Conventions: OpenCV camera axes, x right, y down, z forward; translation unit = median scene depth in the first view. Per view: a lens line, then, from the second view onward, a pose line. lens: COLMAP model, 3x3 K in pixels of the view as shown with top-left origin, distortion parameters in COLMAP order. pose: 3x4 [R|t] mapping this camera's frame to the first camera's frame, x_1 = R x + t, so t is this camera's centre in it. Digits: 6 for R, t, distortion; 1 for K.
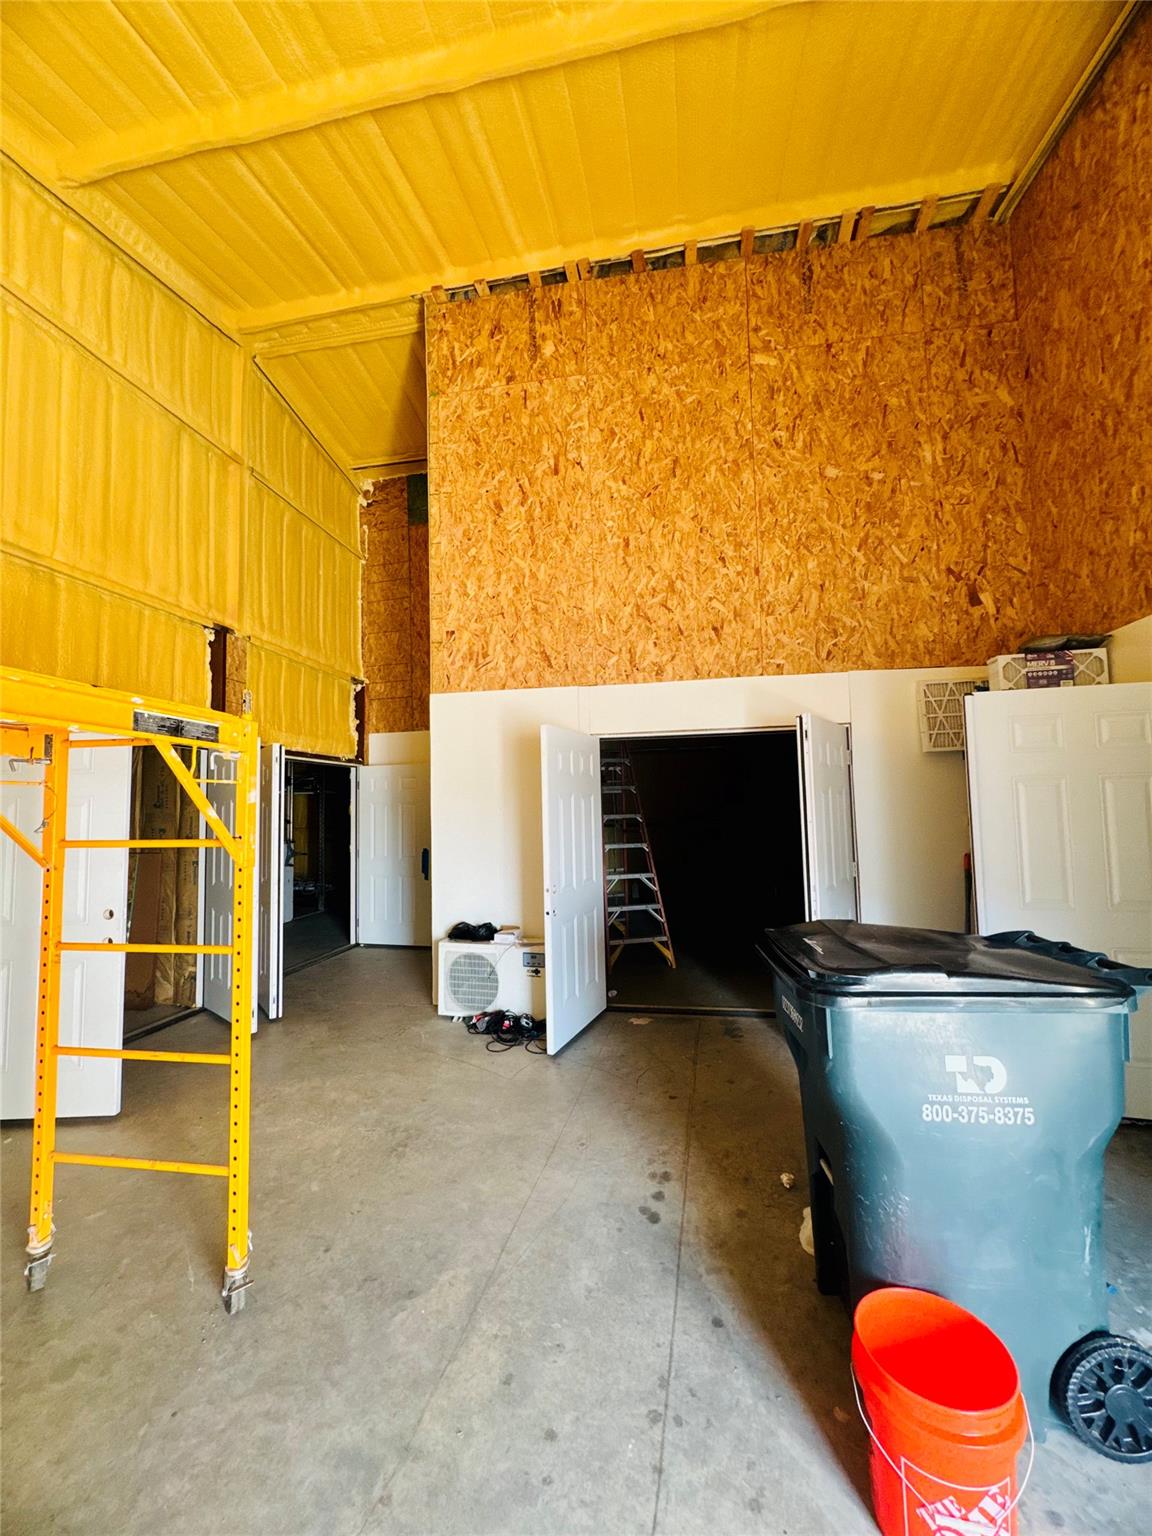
lens RADIAL K [[611.4, 0, 576.4], [0, 611.4, 770.3], [0, 0, 1]] dist [-0.000229, 0.000021]
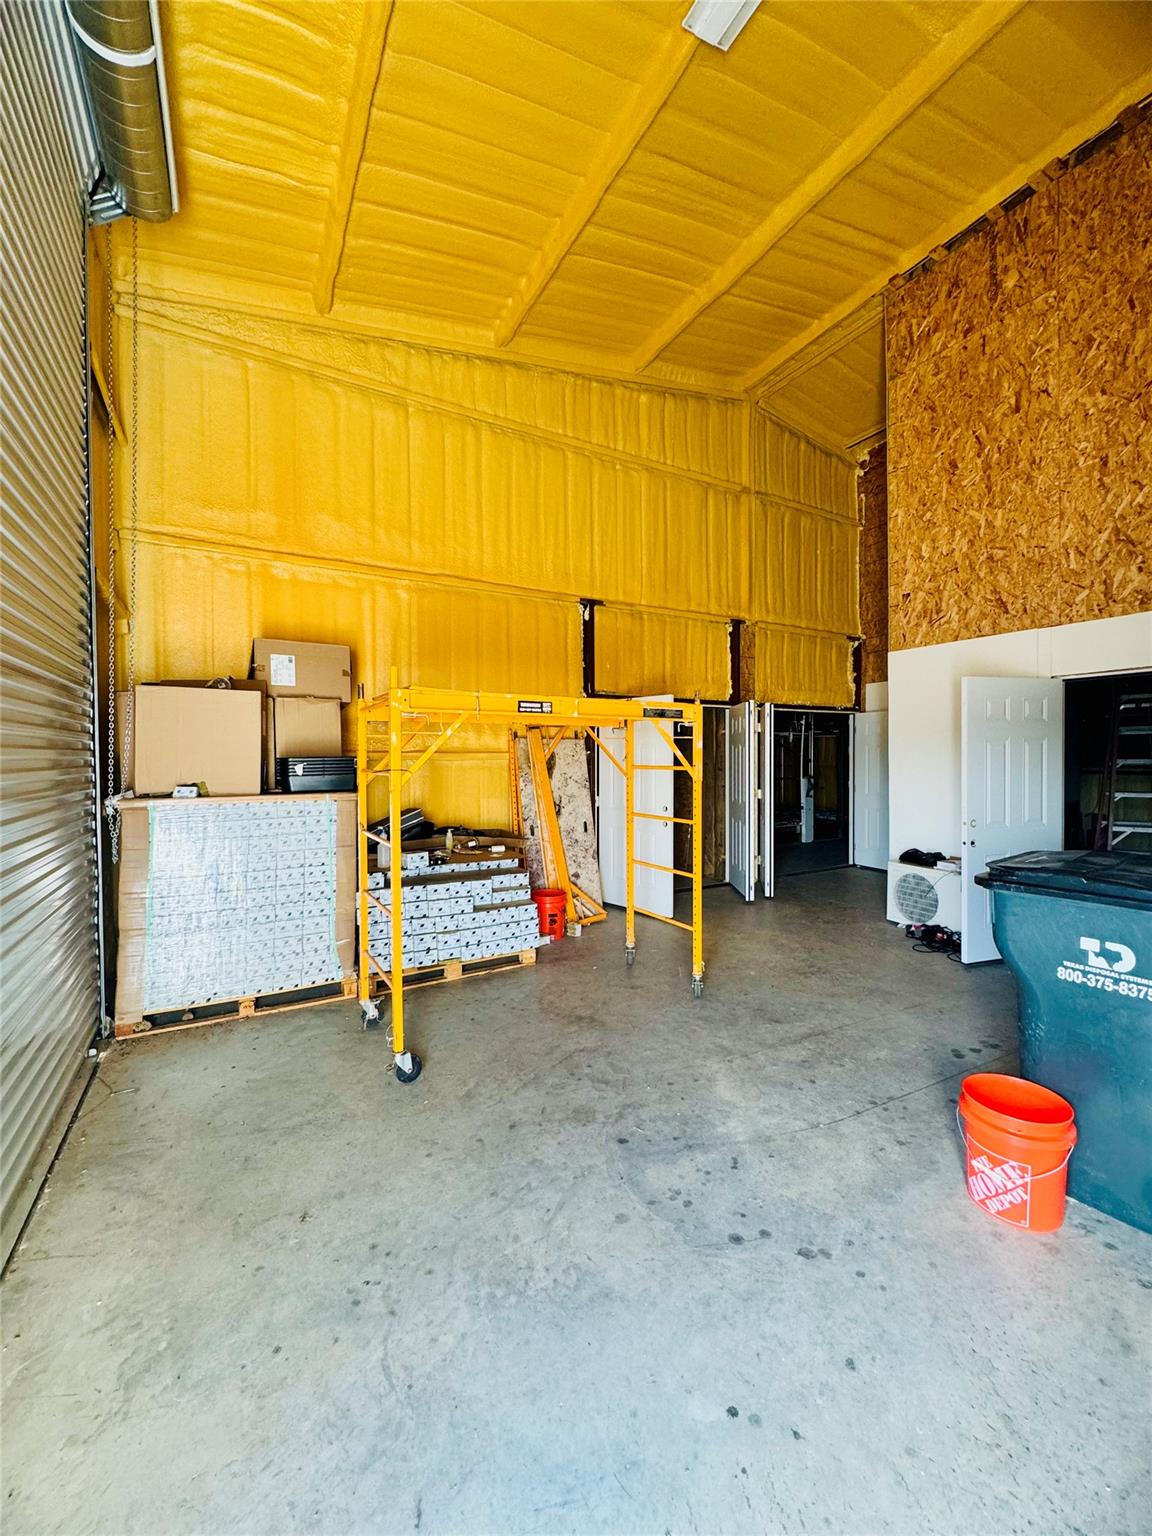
lens RADIAL K [[611.4, 0, 576.4], [0, 611.4, 770.3], [0, 0, 1]] dist [-0.000229, 0.000021]
pose [[0.642387, 0.032263, -0.765701, 0.282158], [0.042646, 0.996061, 0.077747, -0.017595], [0.765193, -0.082598, 0.638481, -0.216100]]
